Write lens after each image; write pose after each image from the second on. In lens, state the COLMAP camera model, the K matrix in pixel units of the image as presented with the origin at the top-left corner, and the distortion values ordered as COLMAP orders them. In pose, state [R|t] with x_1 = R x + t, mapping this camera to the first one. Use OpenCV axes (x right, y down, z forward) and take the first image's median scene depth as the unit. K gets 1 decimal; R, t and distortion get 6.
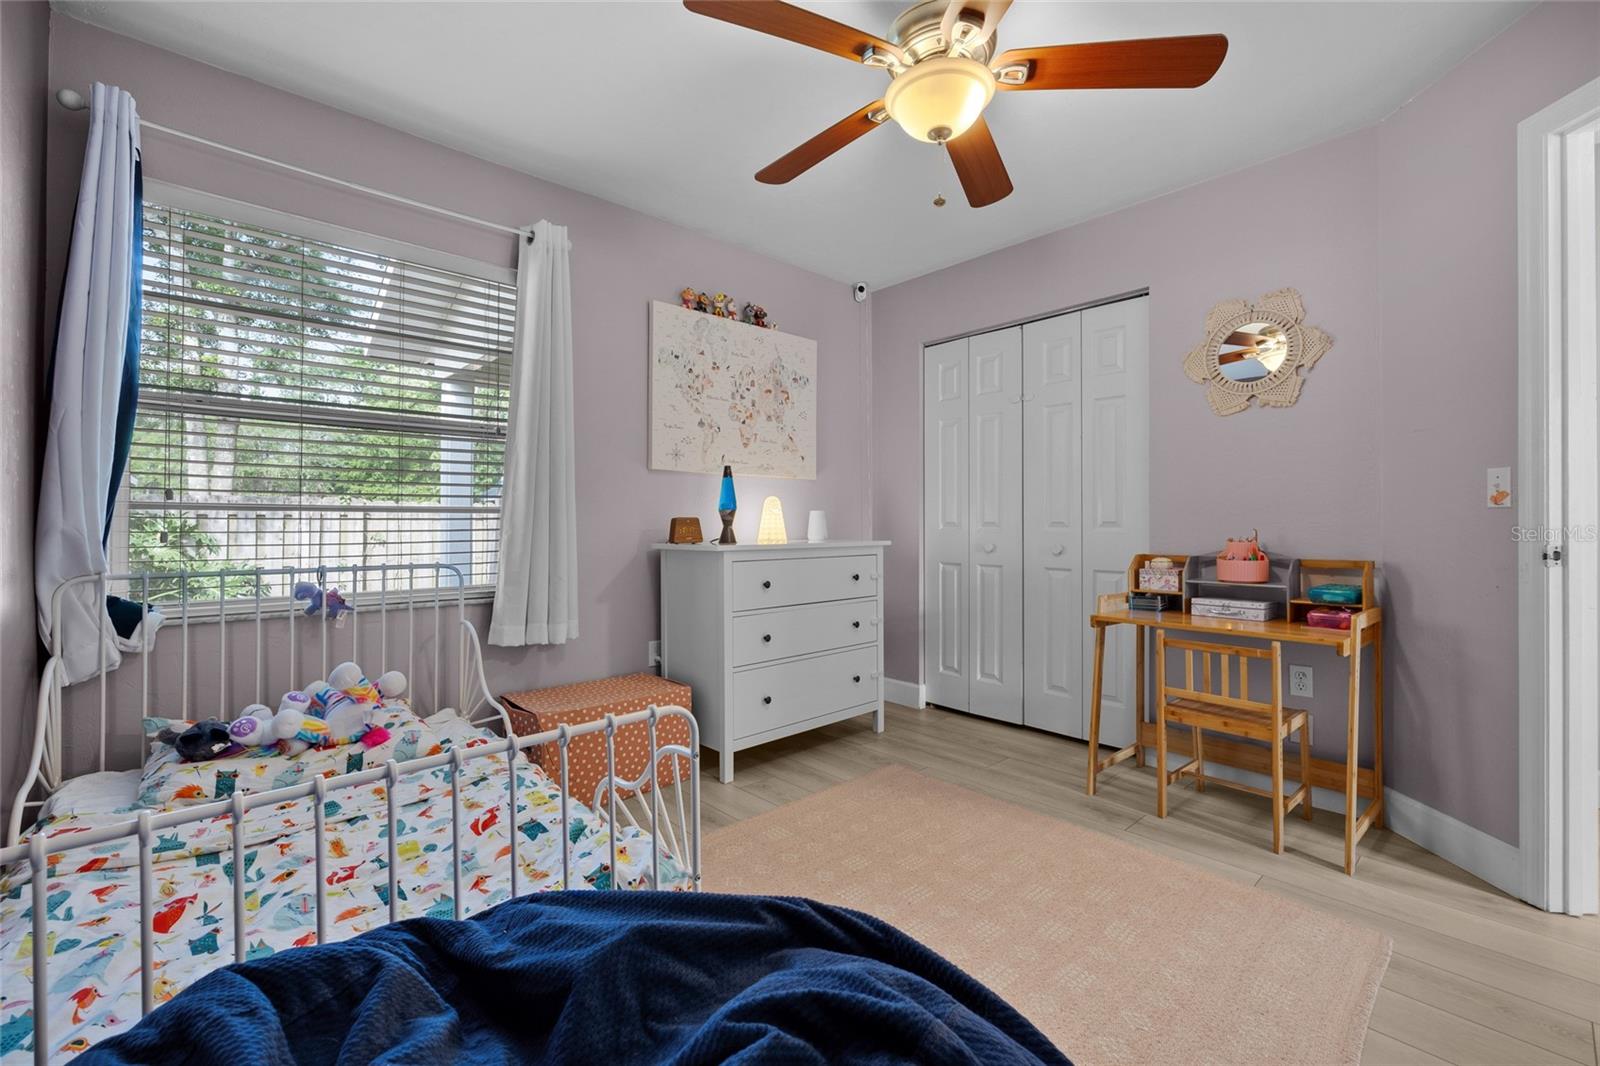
lens RADIAL K [[678.8, 0, 796.2], [0, 678.8, 522.6], [0, 0, 1]] dist [-0.008200, 0.000088]
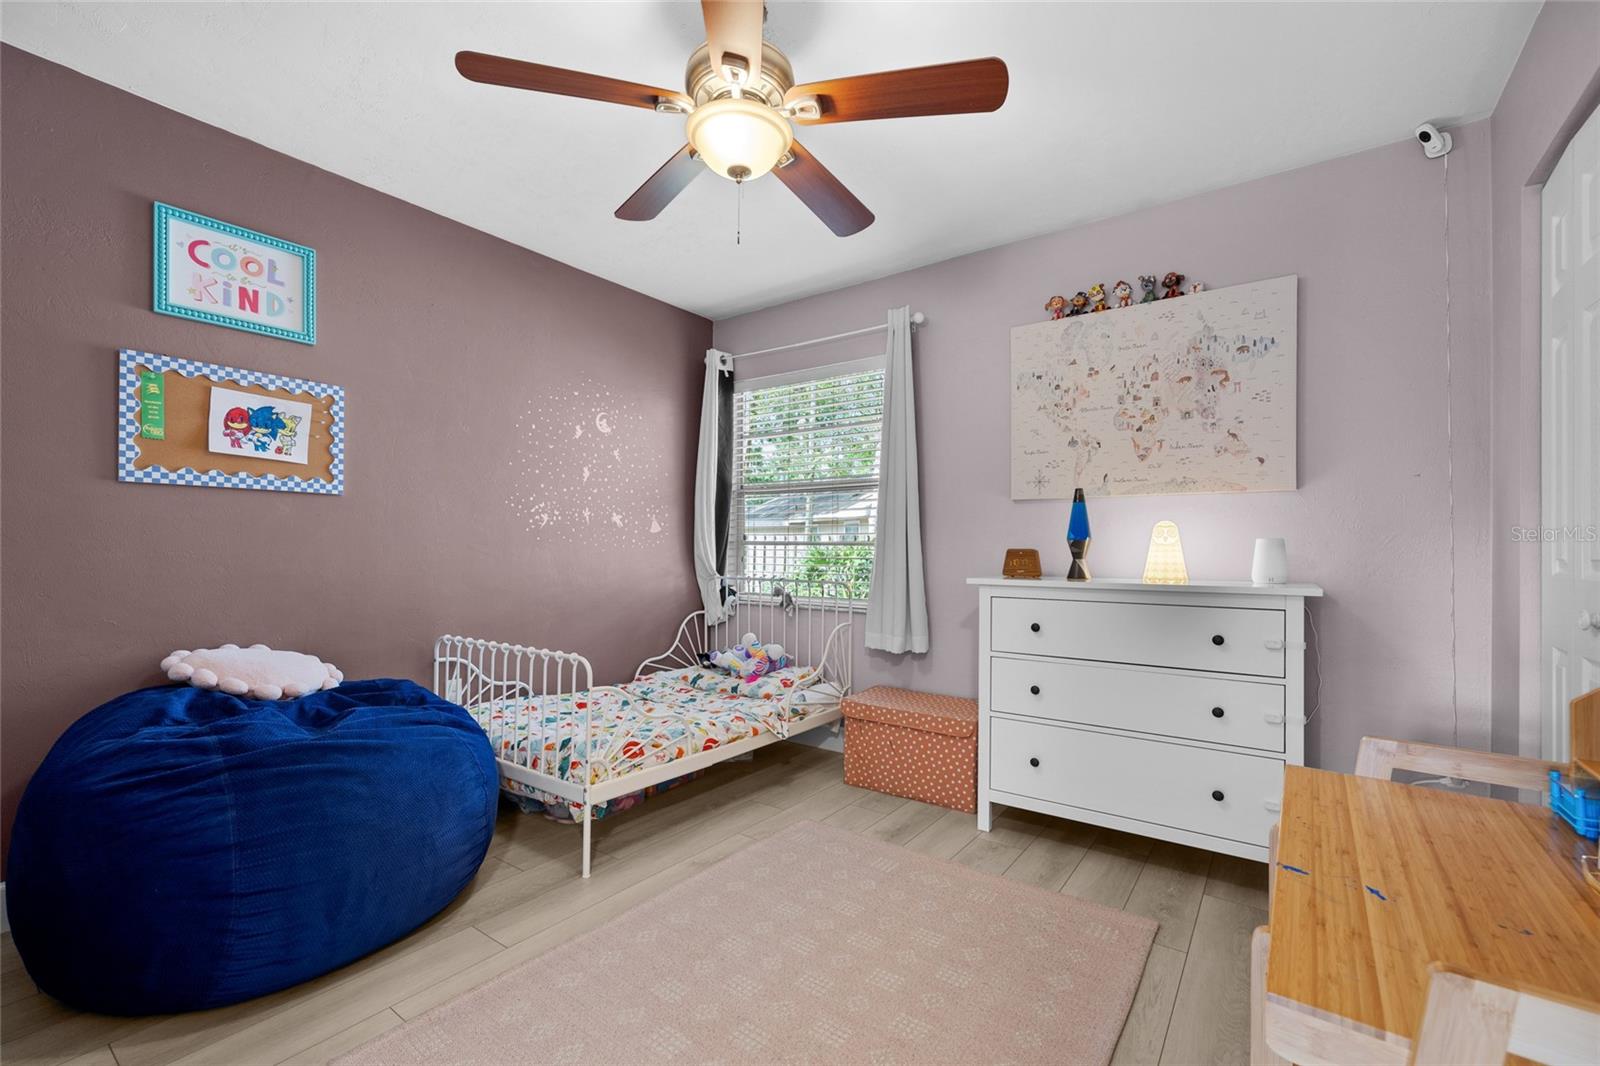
lens RADIAL K [[678.8, 0, 798.1], [0, 678.8, 544.5], [0, 0, 1]] dist [-0.008200, 0.000088]
pose [[0.193154, -0.001630, -0.981167, 0.669475], [-0.000488, 0.999998, -0.001757, -0.011454], [0.981168, 0.000818, 0.193153, 0.485679]]
